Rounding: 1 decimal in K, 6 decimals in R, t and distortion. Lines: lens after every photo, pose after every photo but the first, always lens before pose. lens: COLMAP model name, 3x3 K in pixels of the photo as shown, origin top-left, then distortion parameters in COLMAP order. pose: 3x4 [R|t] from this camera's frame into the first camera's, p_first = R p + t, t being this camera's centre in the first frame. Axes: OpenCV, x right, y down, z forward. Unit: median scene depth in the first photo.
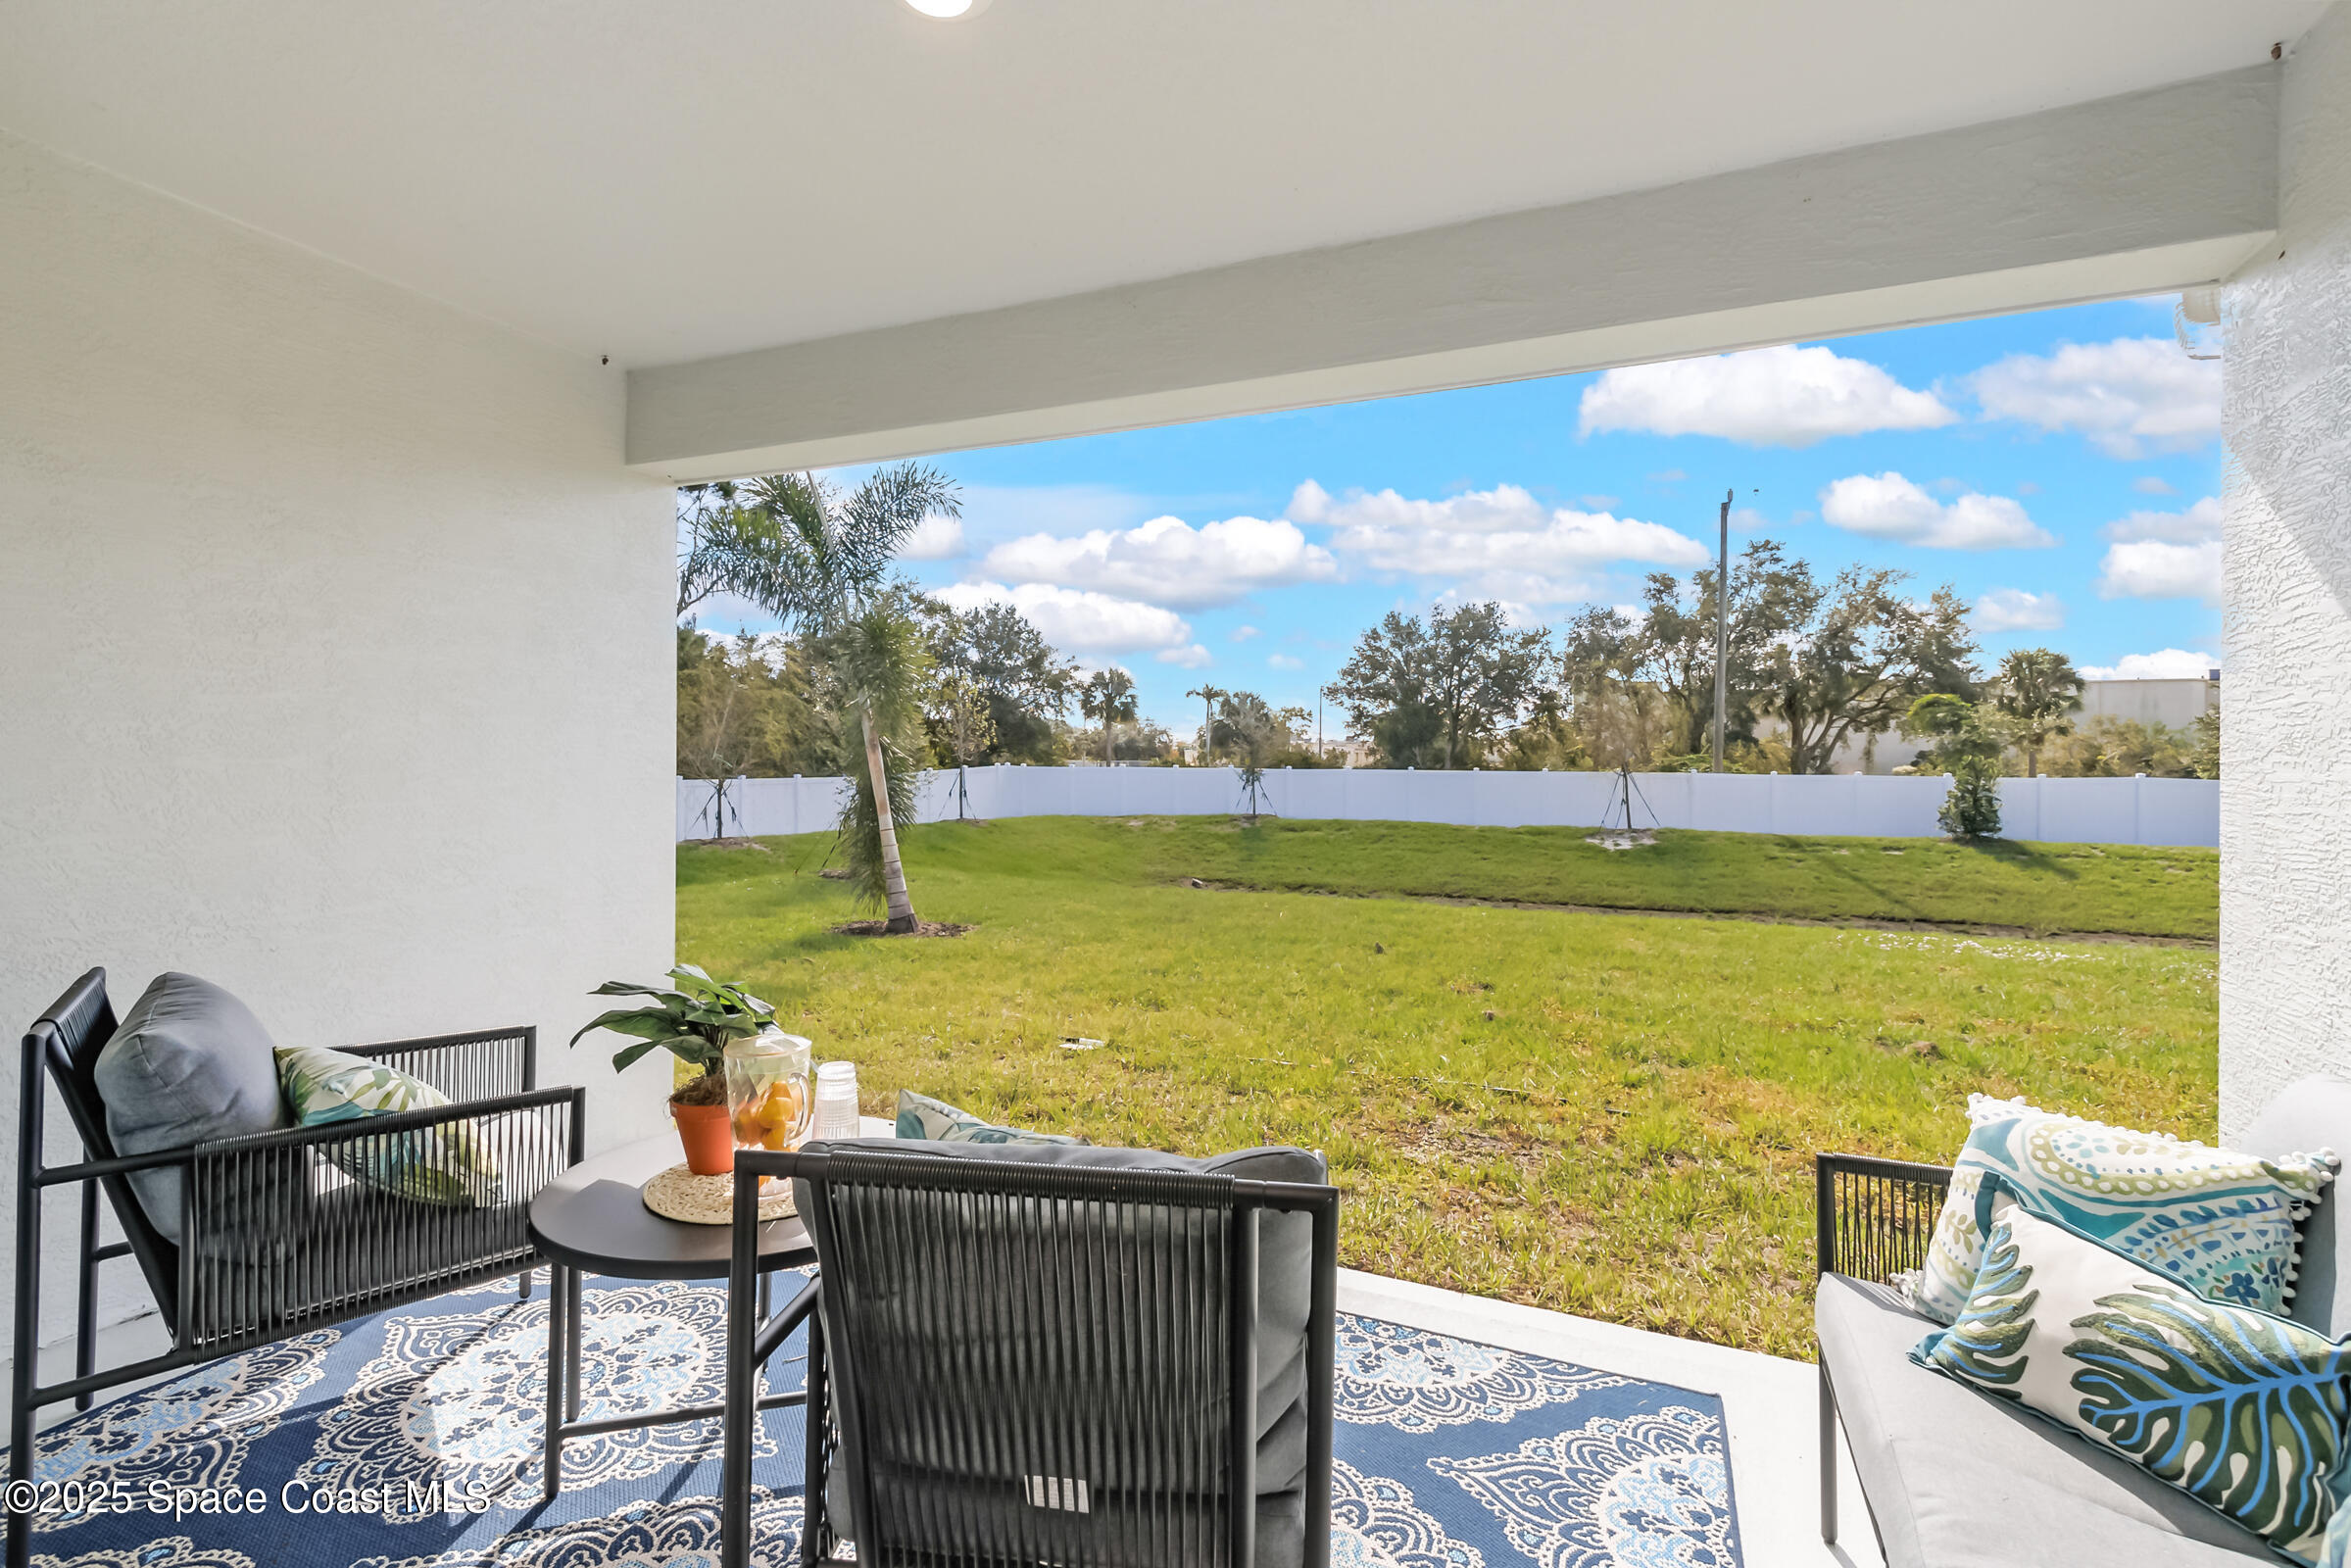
lens RADIAL K [[1073.8, 0, 1174.5], [0, 1073.8, 755.9], [0, 0, 1]] dist [0.000482, 0.000214]
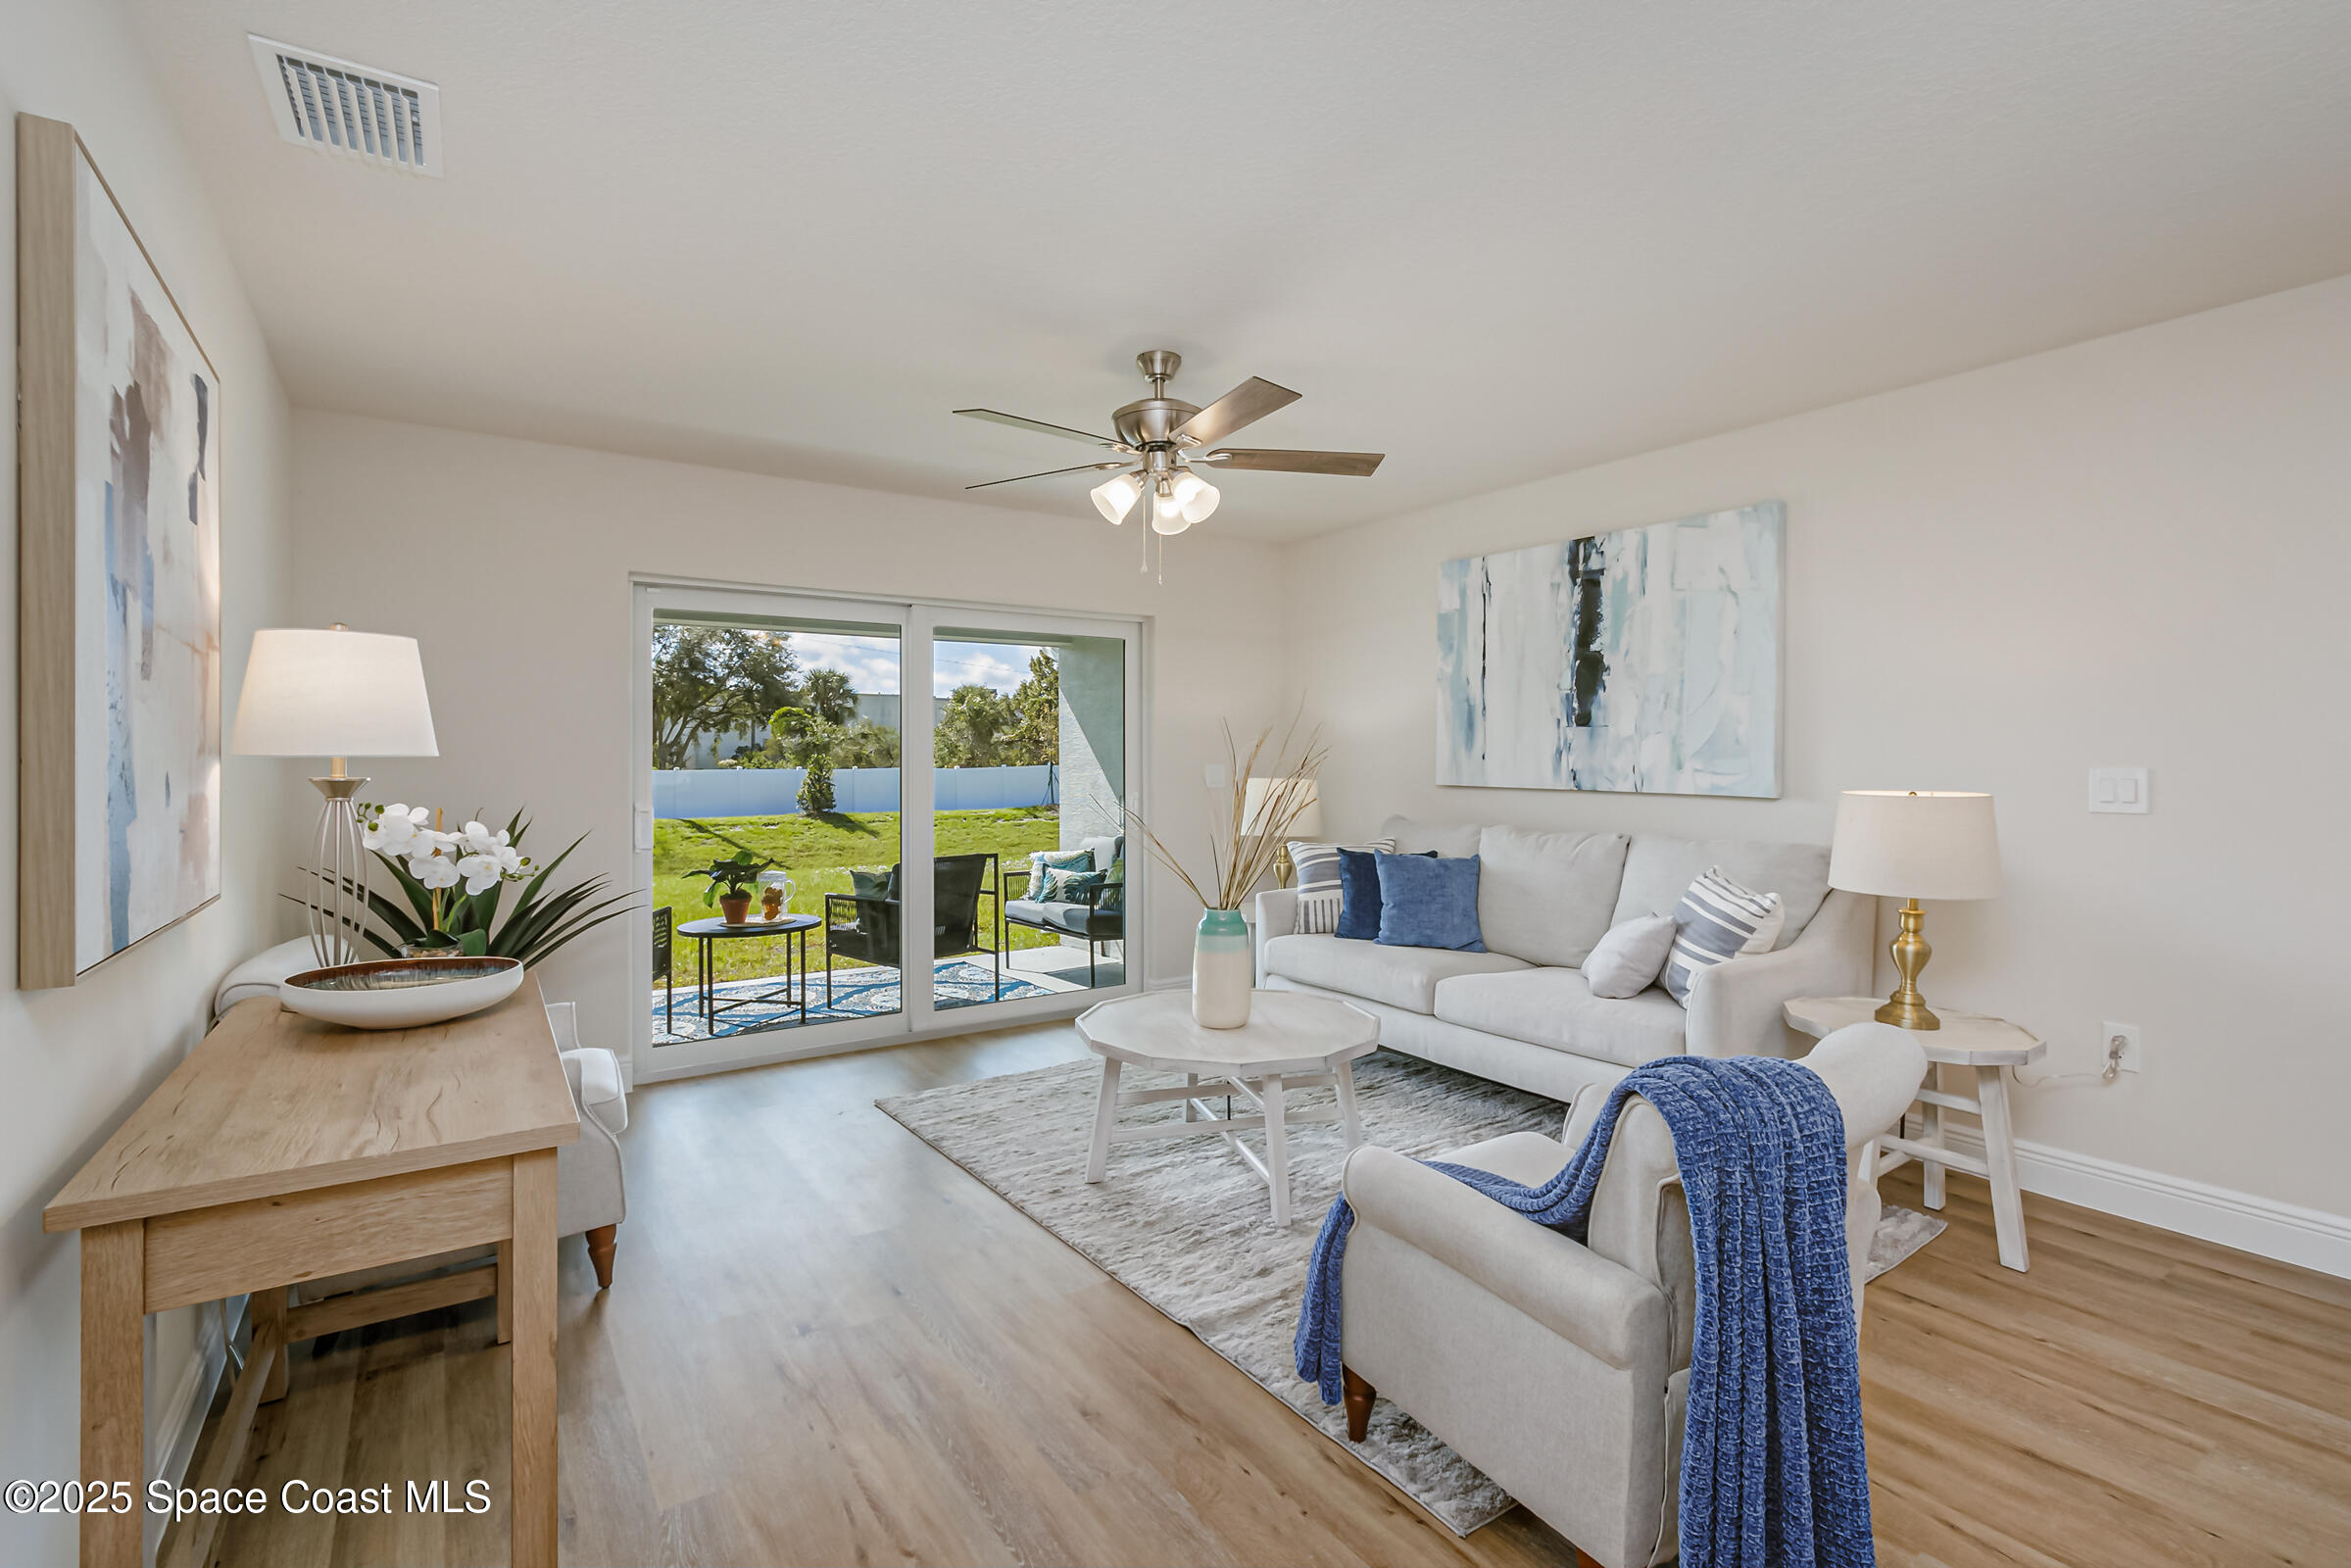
lens RADIAL K [[1073.8, 0, 1174.5], [0, 1073.8, 755.9], [0, 0, 1]] dist [0.000482, 0.000214]
pose [[0.531282, -0.006679, 0.847169, -0.089426], [0.002056, 0.999976, 0.006594, -0.002866], [-0.847192, -0.001762, 0.531283, -0.060187]]
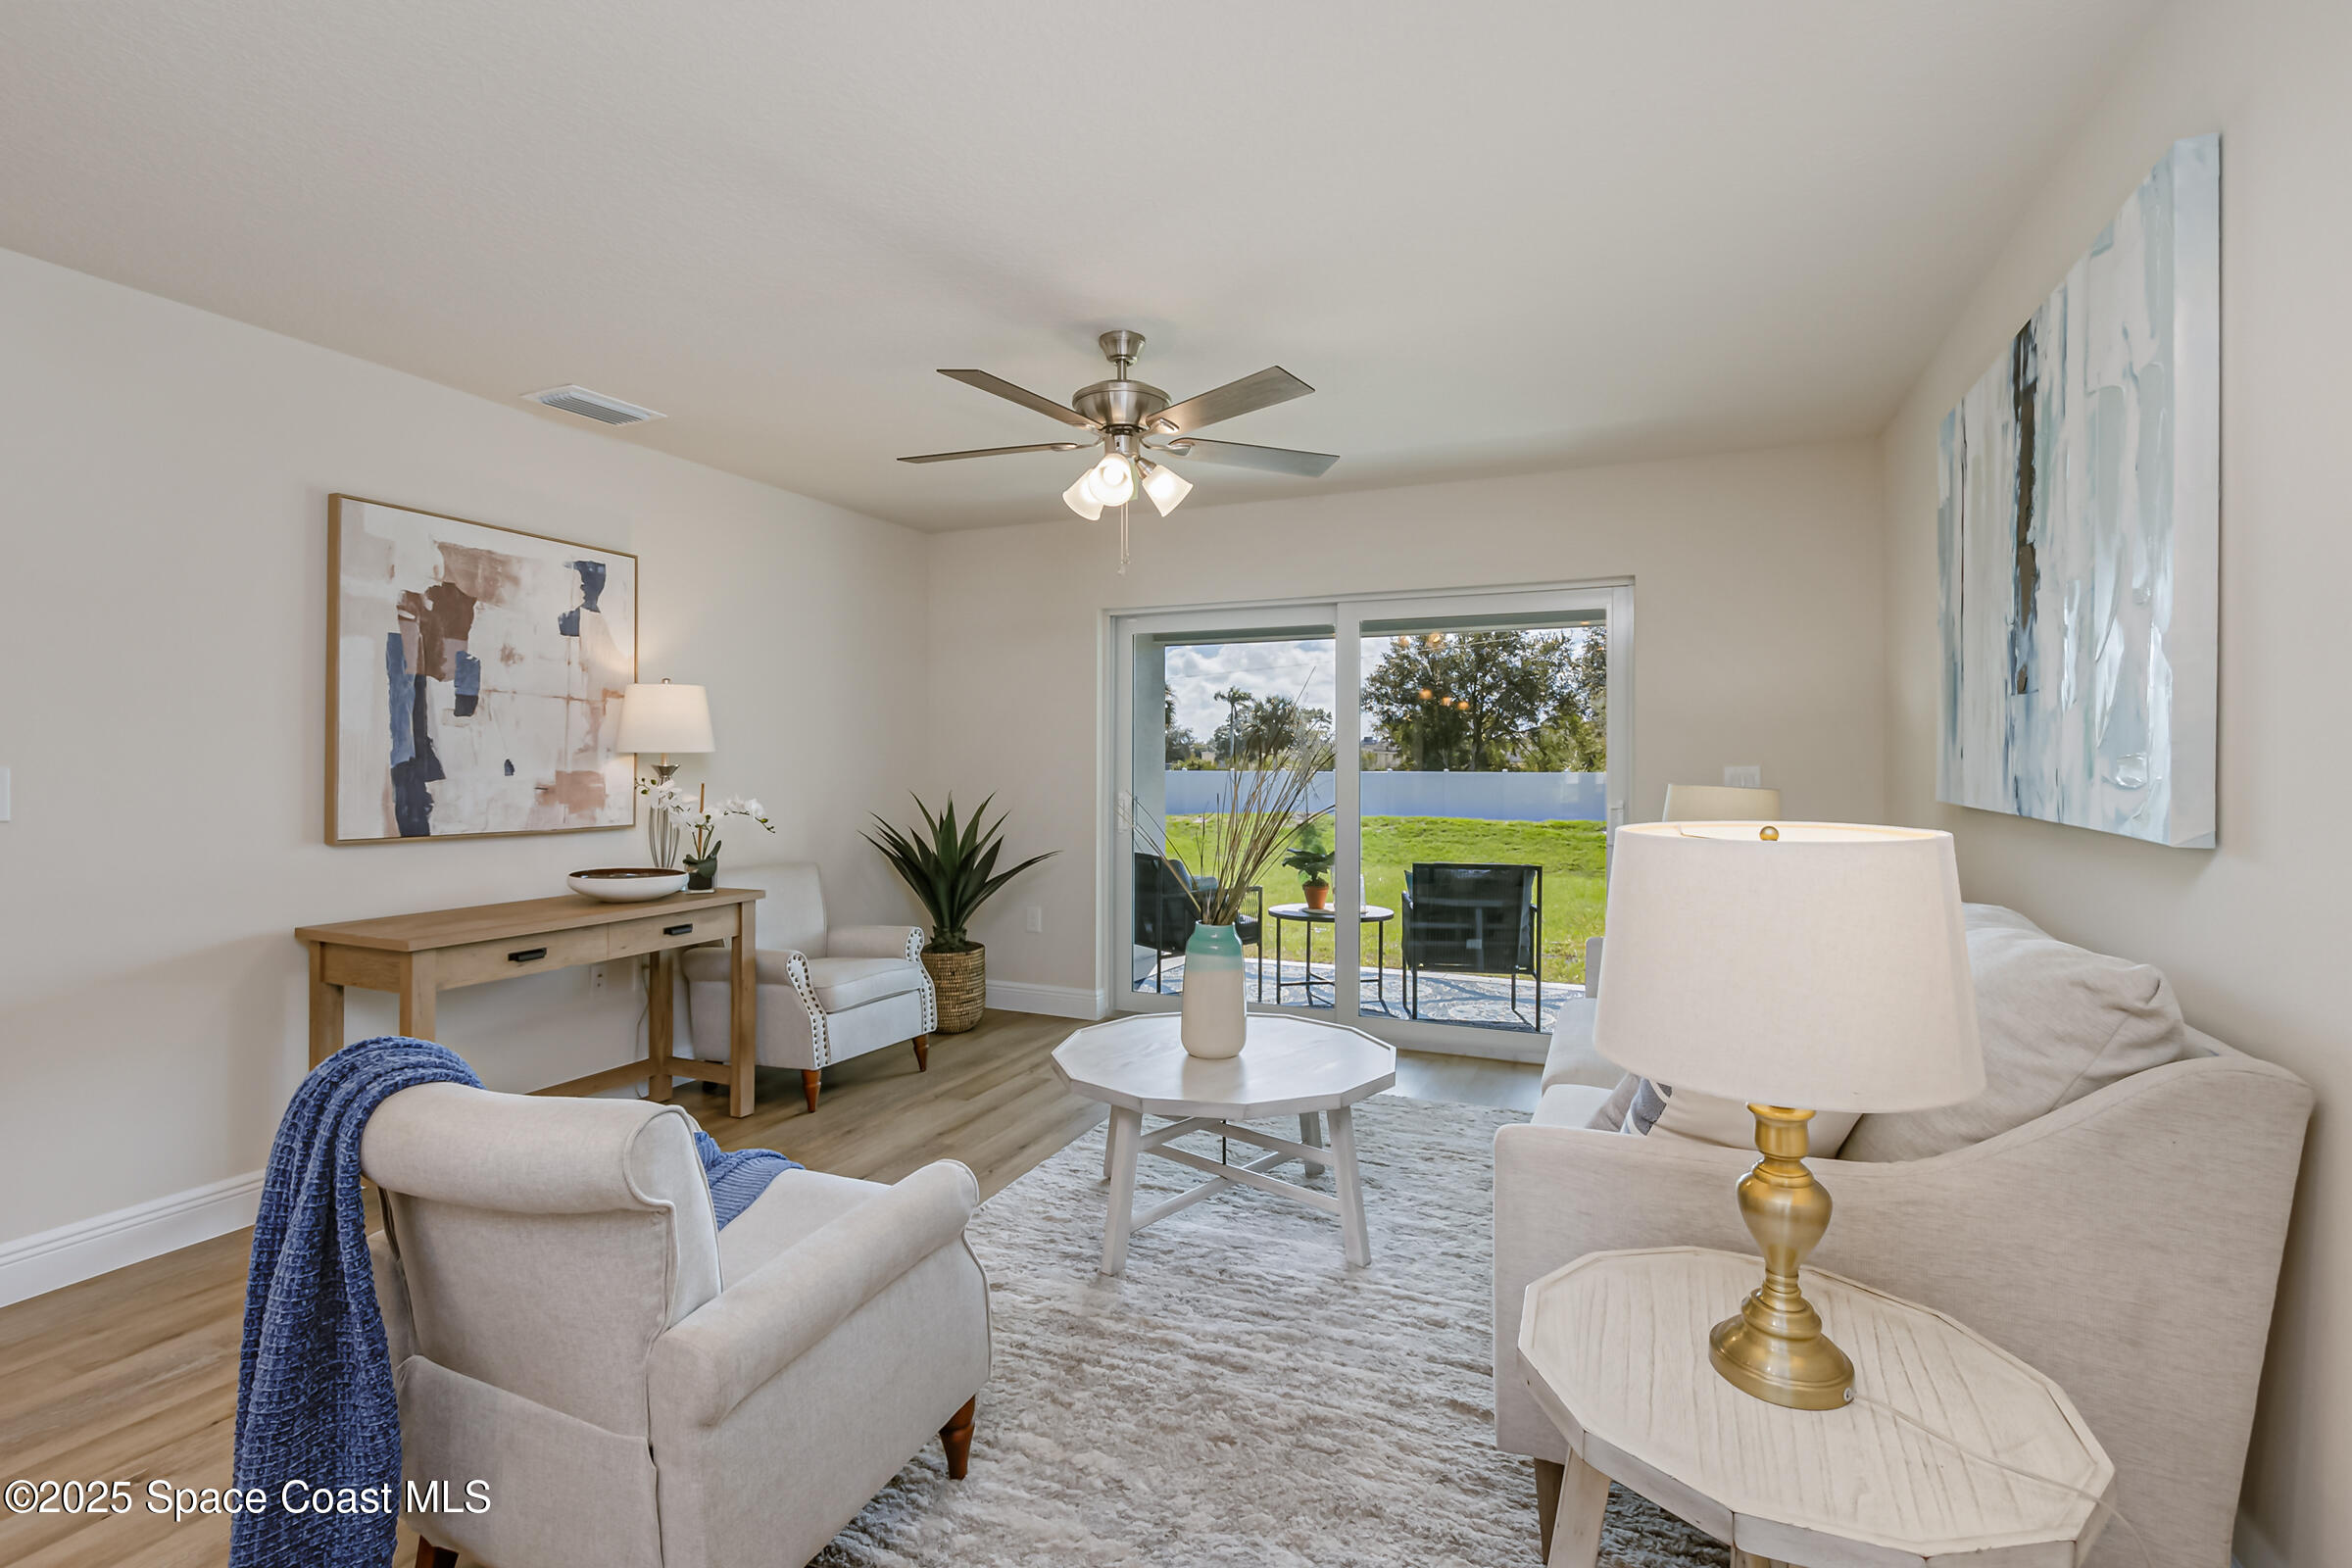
lens RADIAL K [[1098.0, 0, 1179.5], [0, 1098.0, 753.1], [0, 0, 1]] dist [-0.000364, -0.000134]
pose [[0.999978, -0.005521, -0.003744, -0.032428], [0.005506, 0.999977, -0.003832, -0.002120], [0.003765, 0.003811, 0.999986, -0.088051]]
